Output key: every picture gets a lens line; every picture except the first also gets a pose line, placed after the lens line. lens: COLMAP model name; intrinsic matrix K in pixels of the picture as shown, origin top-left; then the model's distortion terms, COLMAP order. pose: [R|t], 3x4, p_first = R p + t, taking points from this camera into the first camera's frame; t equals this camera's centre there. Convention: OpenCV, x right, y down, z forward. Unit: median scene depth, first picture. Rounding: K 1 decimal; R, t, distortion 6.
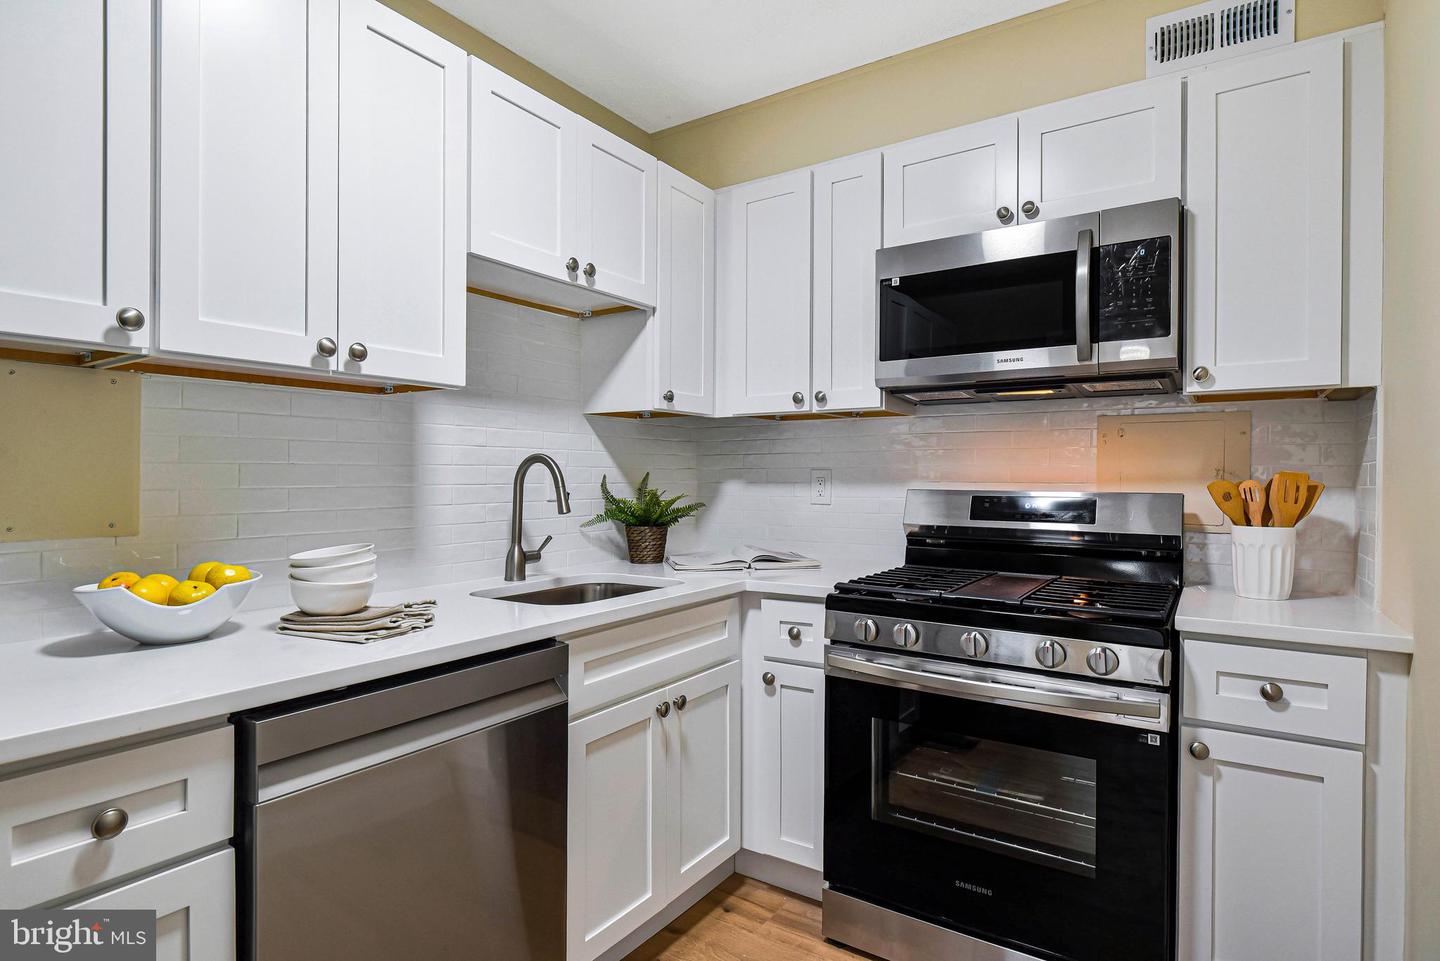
lens RADIAL K [[720.4, 0, 726.1], [0, 720.4, 478.1], [0, 0, 1]] dist [-0.026132, 0.002124]
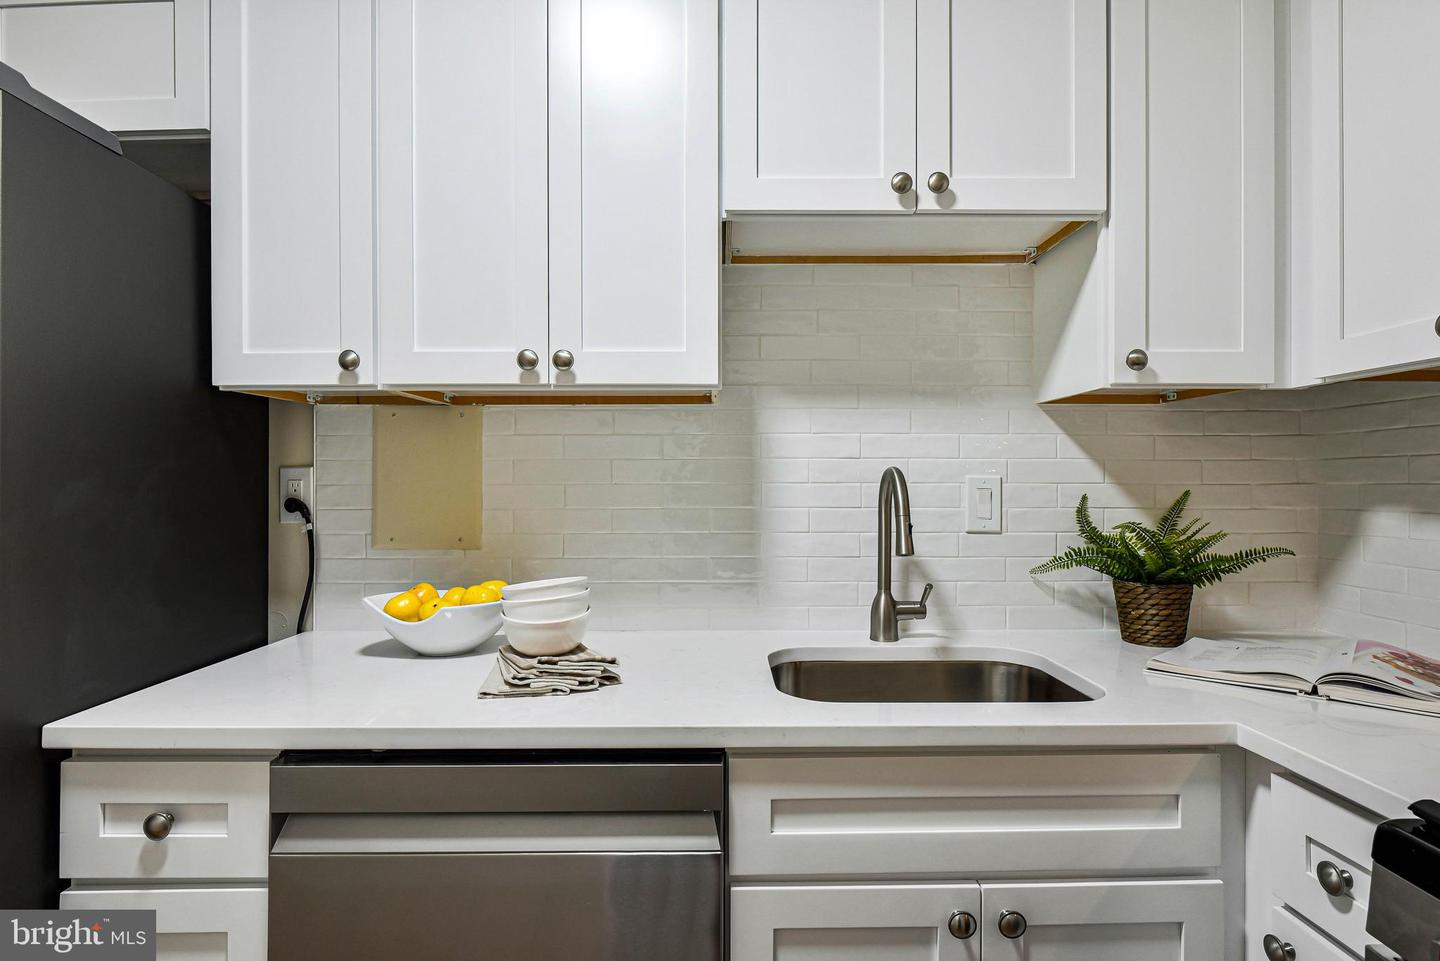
lens RADIAL K [[720.4, 0, 721.0], [0, 720.4, 481.8], [0, 0, 1]] dist [-0.026132, 0.002124]
pose [[0.573584, 0.001122, -0.819146, 0.225427], [-0.001009, 0.999999, 0.000663, -0.019783], [0.819146, 0.000446, 0.573585, 0.464637]]
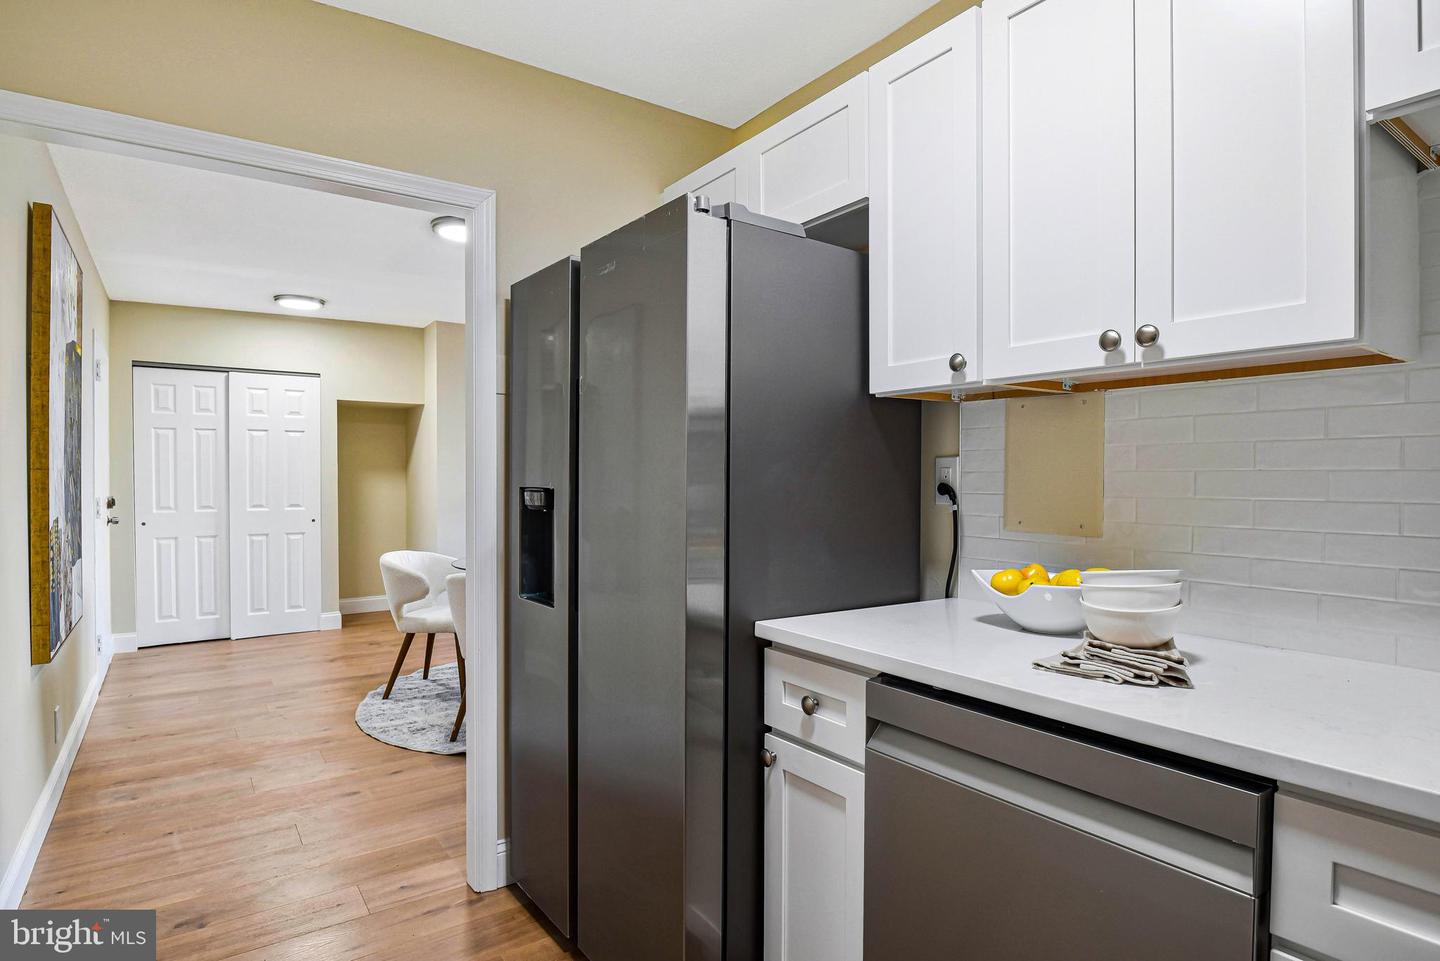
lens RADIAL K [[786.8, 0, 728.1], [0, 786.8, 481.6], [0, 0, 1]] dist [-0.001517, -0.002769]
pose [[-0.353140, 0.002697, -0.935567, 0.355626], [-0.006782, 0.999962, 0.005443, -0.007132], [0.935546, 0.008268, -0.353108, 0.618804]]
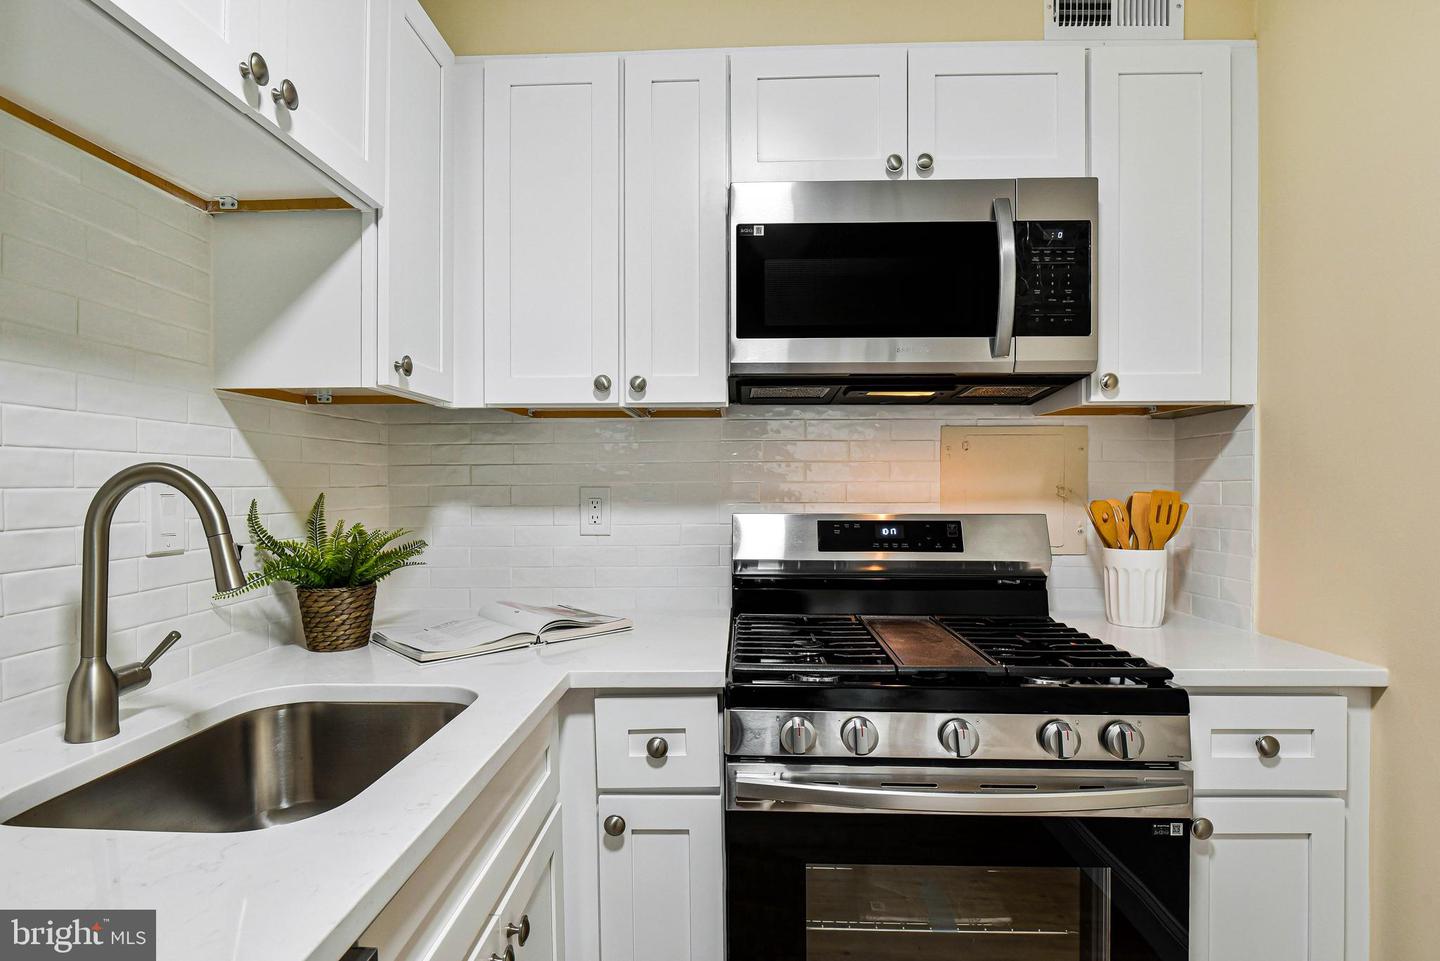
lens RADIAL K [[720.4, 0, 697.8], [0, 720.4, 480.7], [0, 0, 1]] dist [-0.026132, 0.002124]
pose [[0.856997, -0.001747, 0.515319, -0.202419], [0.005291, 0.999971, -0.005409, -0.017950], [-0.515295, 0.007362, 0.856981, 0.433085]]
